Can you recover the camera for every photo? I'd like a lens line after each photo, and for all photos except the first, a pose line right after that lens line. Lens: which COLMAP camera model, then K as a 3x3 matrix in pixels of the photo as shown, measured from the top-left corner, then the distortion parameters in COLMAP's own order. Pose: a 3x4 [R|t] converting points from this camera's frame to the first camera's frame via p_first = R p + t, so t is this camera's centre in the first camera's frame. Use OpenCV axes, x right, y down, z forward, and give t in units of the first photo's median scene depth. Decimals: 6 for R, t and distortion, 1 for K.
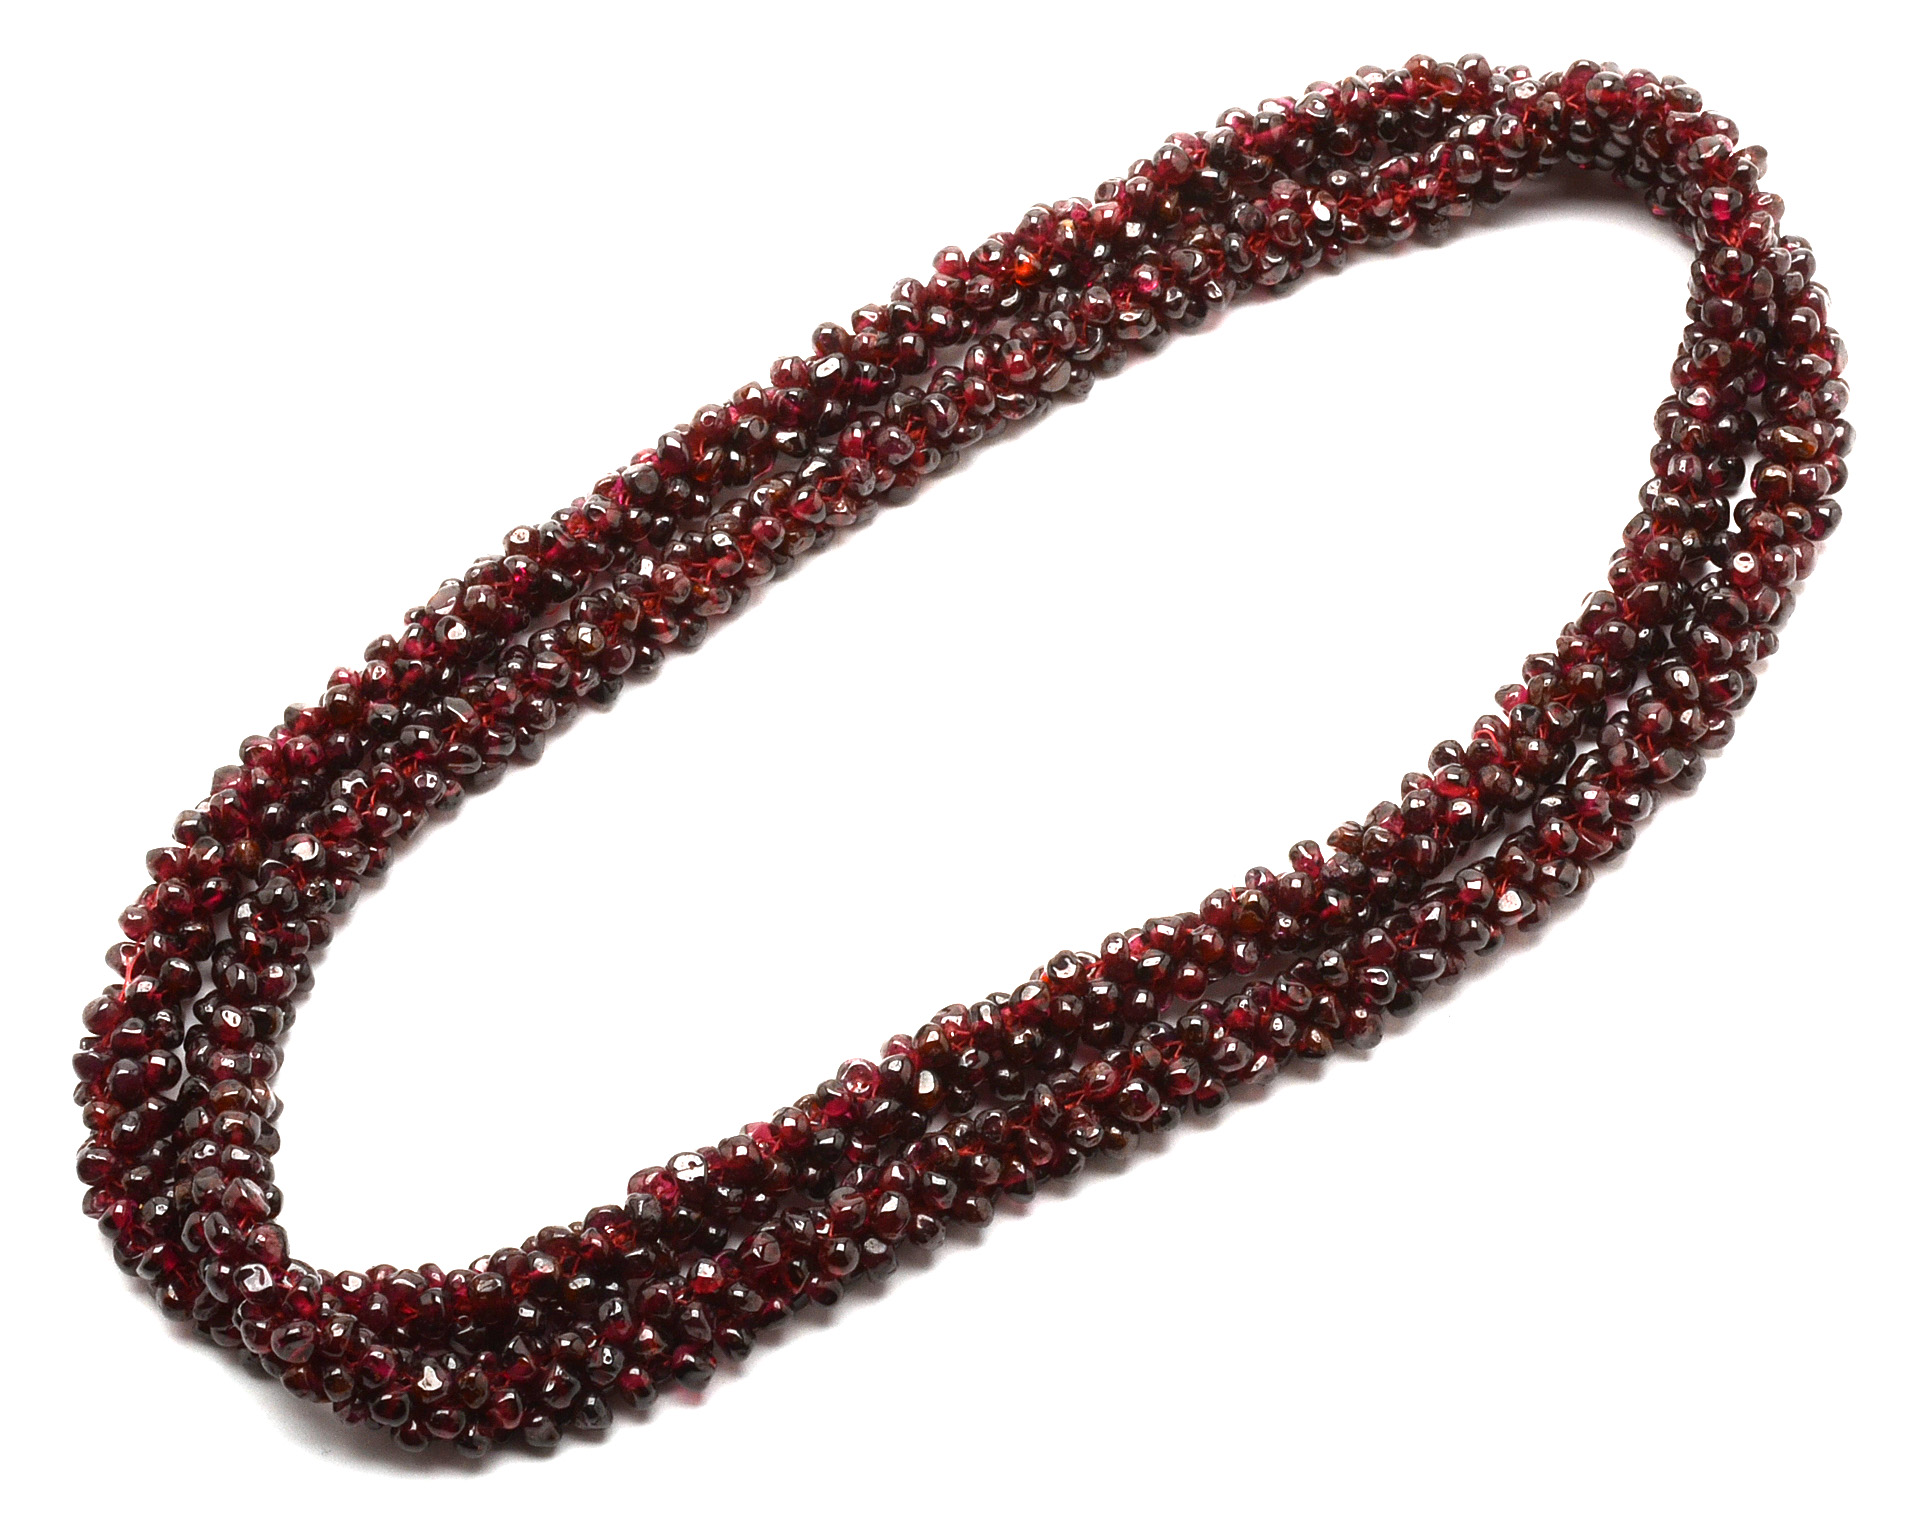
lens RADIAL K [[5465.1, 0, 962.0], [0, 5465.1, 762.0], [0, 0, 1]] dist [-0.102468, -0.953125]
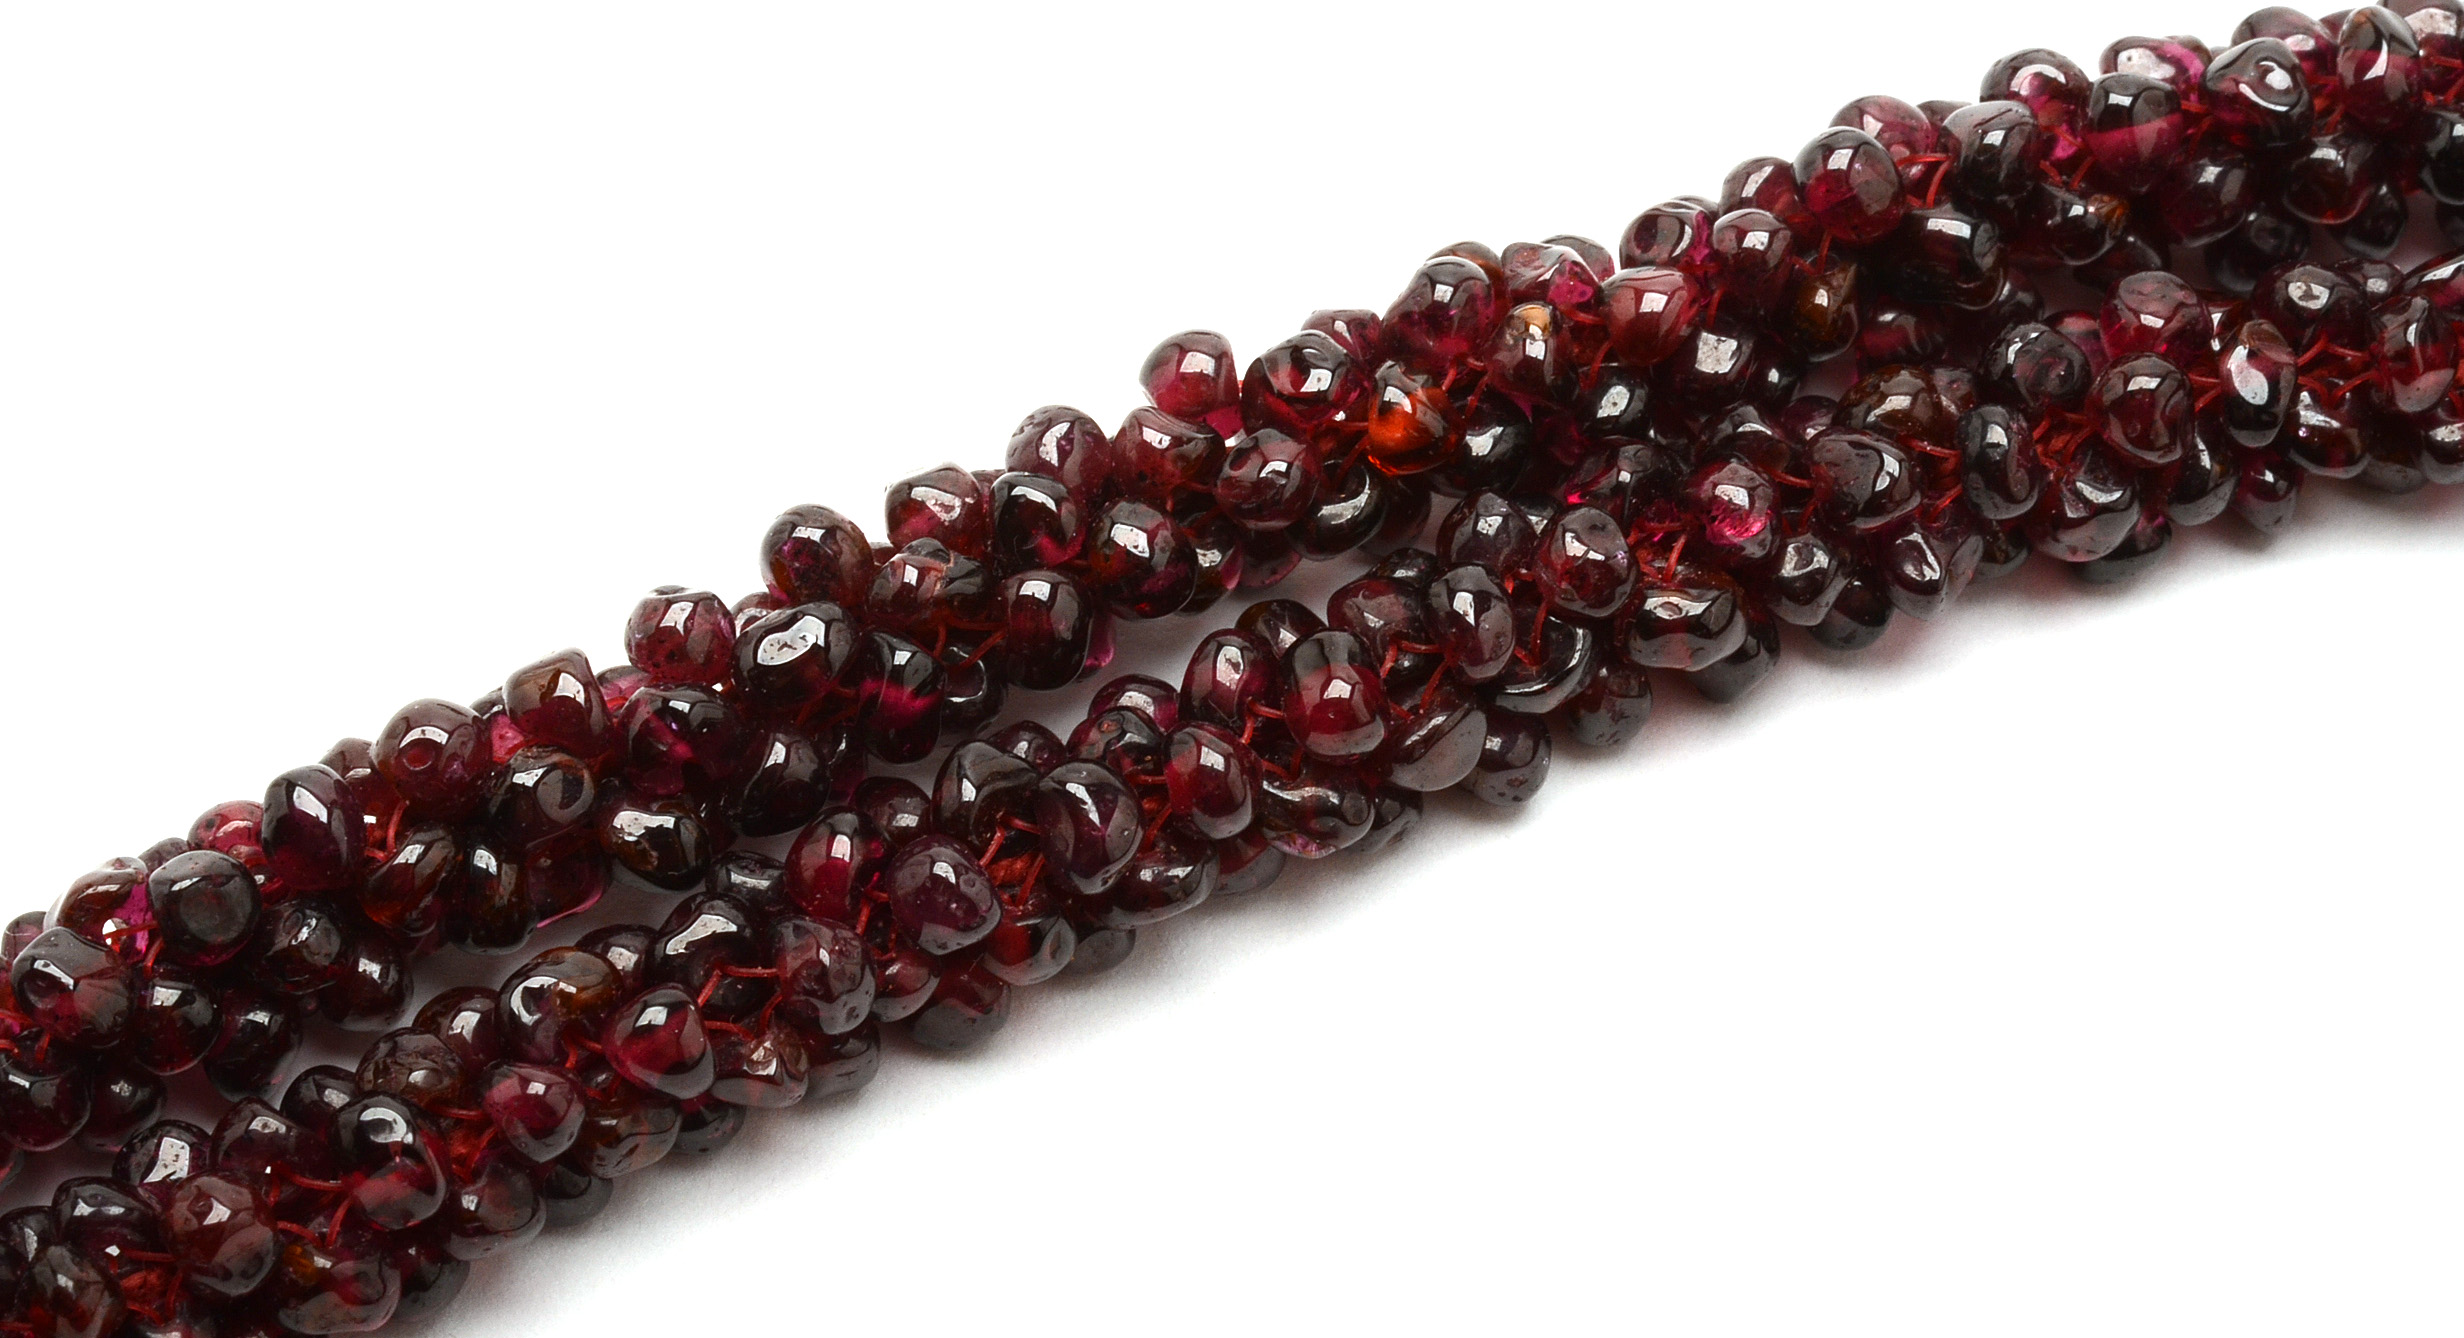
lens RADIAL K [[6363.6, 0, 1232.0], [0, 6363.6, 669.0], [0, 0, 1]] dist [-0.110208, 0.041354]
pose [[0.990050, 0.137747, -0.028751, 0.014930], [-0.137724, 0.990467, 0.002818, -0.074665], [0.028866, 0.001169, 0.999583, 0.589578]]
